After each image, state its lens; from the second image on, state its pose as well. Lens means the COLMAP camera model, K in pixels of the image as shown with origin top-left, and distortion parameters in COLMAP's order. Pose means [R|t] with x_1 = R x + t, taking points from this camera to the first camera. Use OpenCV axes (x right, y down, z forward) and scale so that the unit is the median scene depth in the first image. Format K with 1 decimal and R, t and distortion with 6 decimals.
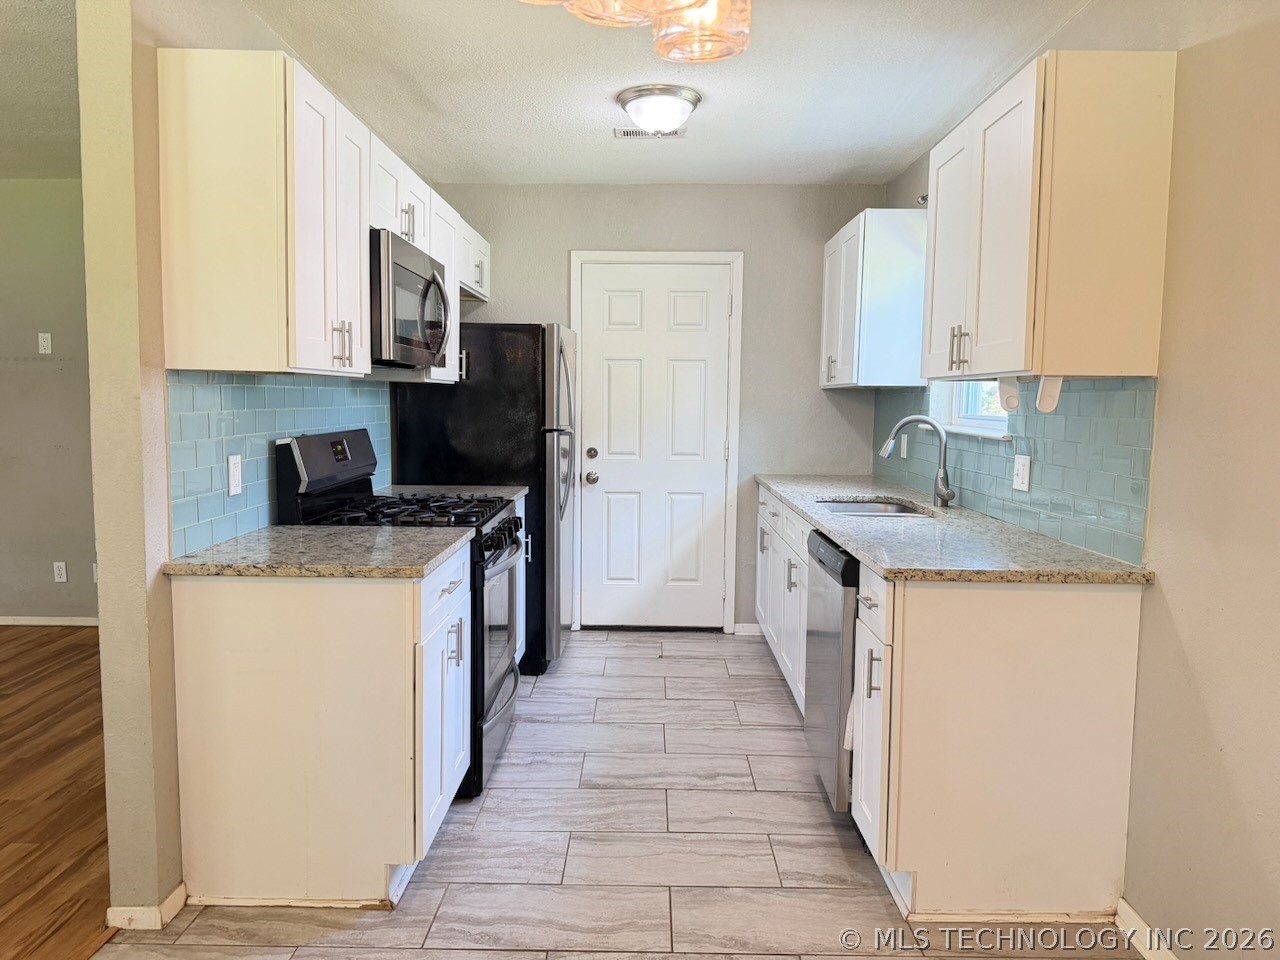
lens RADIAL K [[896.9, 0, 638.6], [0, 896.9, 479.5], [0, 0, 1]] dist [0.132982, -0.202987]
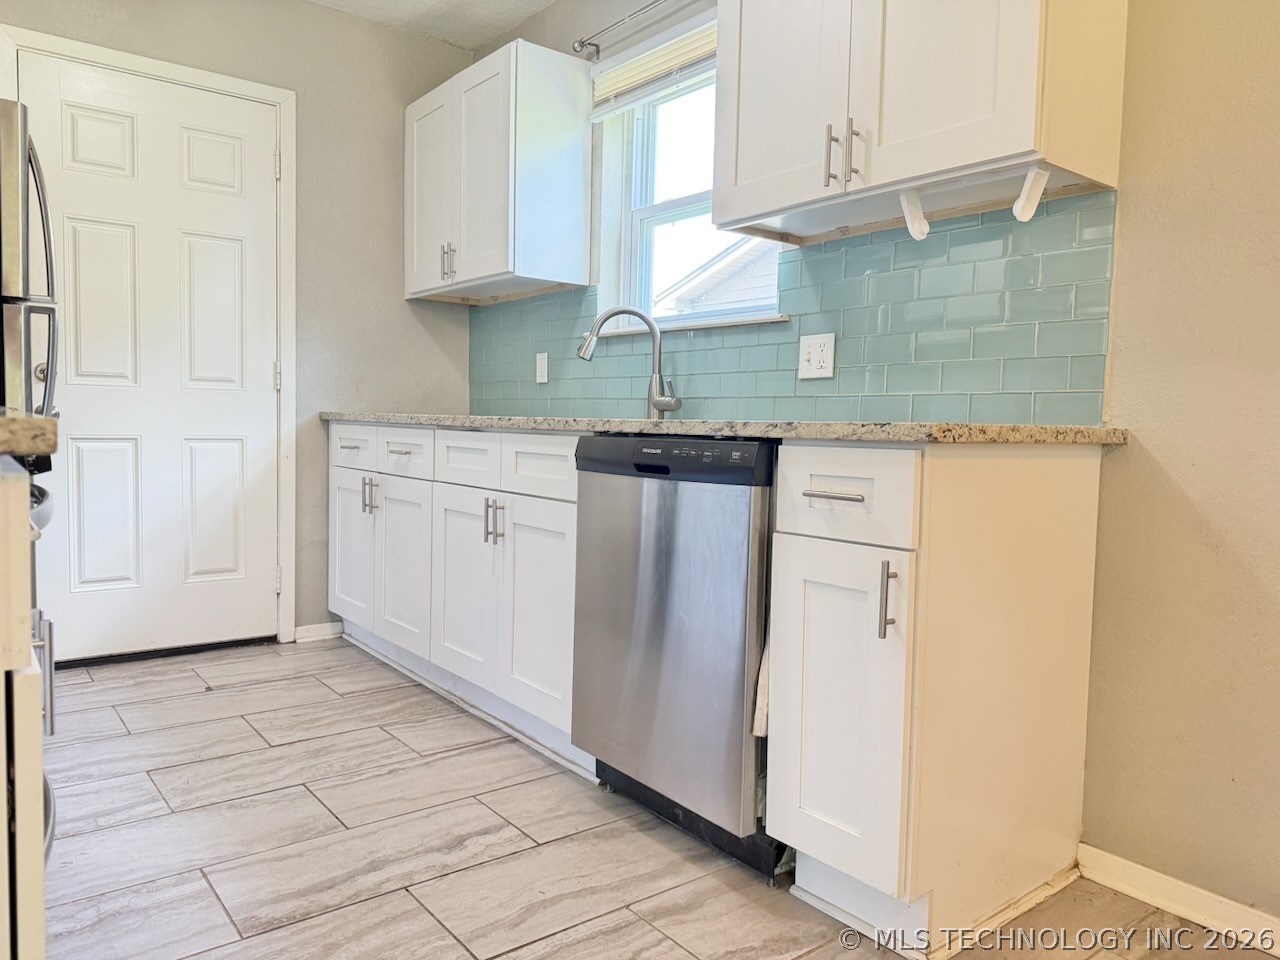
lens RADIAL K [[911.3, 0, 632.9], [0, 911.3, 482.3], [0, 0, 1]] dist [0.025535, -0.029834]
pose [[0.782737, -0.033738, 0.621437, -0.190961], [0.040805, 0.999163, 0.002849, 0.086050], [-0.621013, 0.023128, 0.783459, 0.427089]]
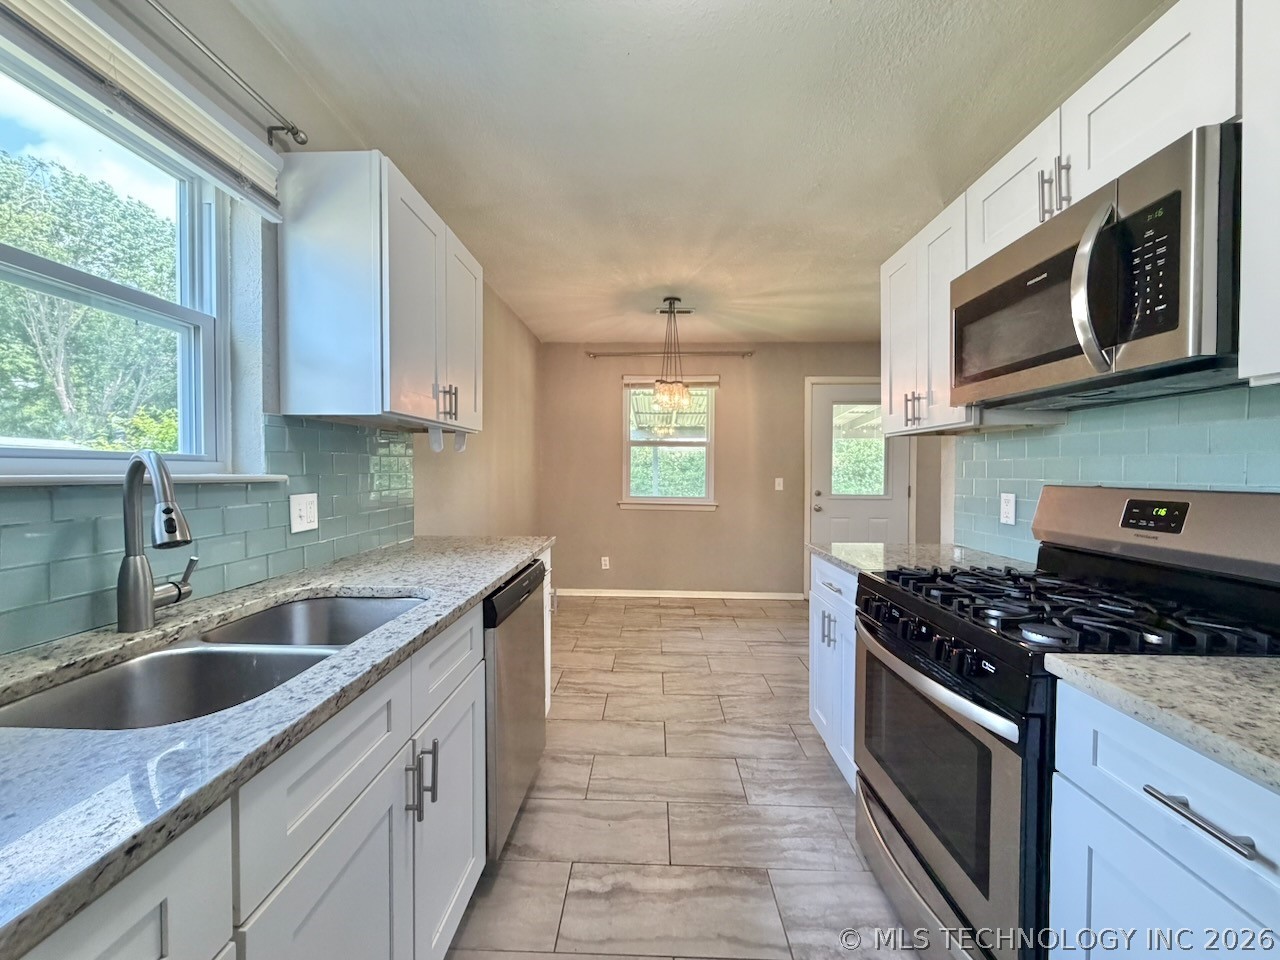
lens RADIAL K [[509.2, 0, 636.2], [0, 509.2, 478.5], [0, 0, 1]] dist [0.000168, 0.000055]
pose [[-0.999666, -0.016262, 0.020069, 0.056798], [-0.014102, 0.994538, 0.103423, -0.092272], [-0.021641, 0.103105, -0.994435, 1.370874]]
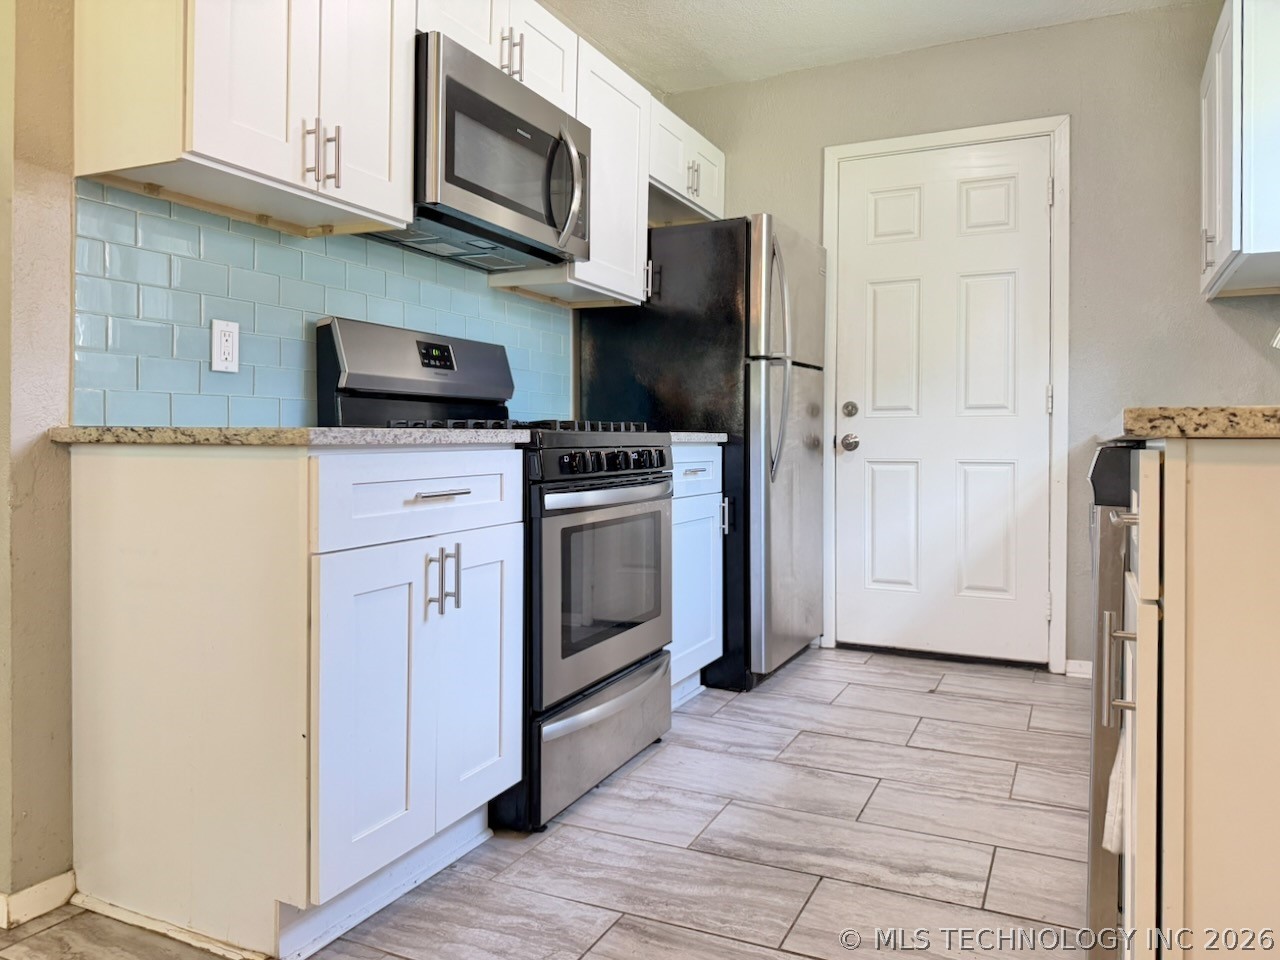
lens RADIAL K [[923.1, 0, 641.2], [0, 923.1, 447.1], [0, 0, 1]] dist [0.074079, -0.090485]
pose [[0.909240, -0.004822, -0.416244, 0.166898], [-0.032107, 0.996142, -0.081676, 0.106447], [0.415031, 0.087627, 0.905577, 0.345208]]
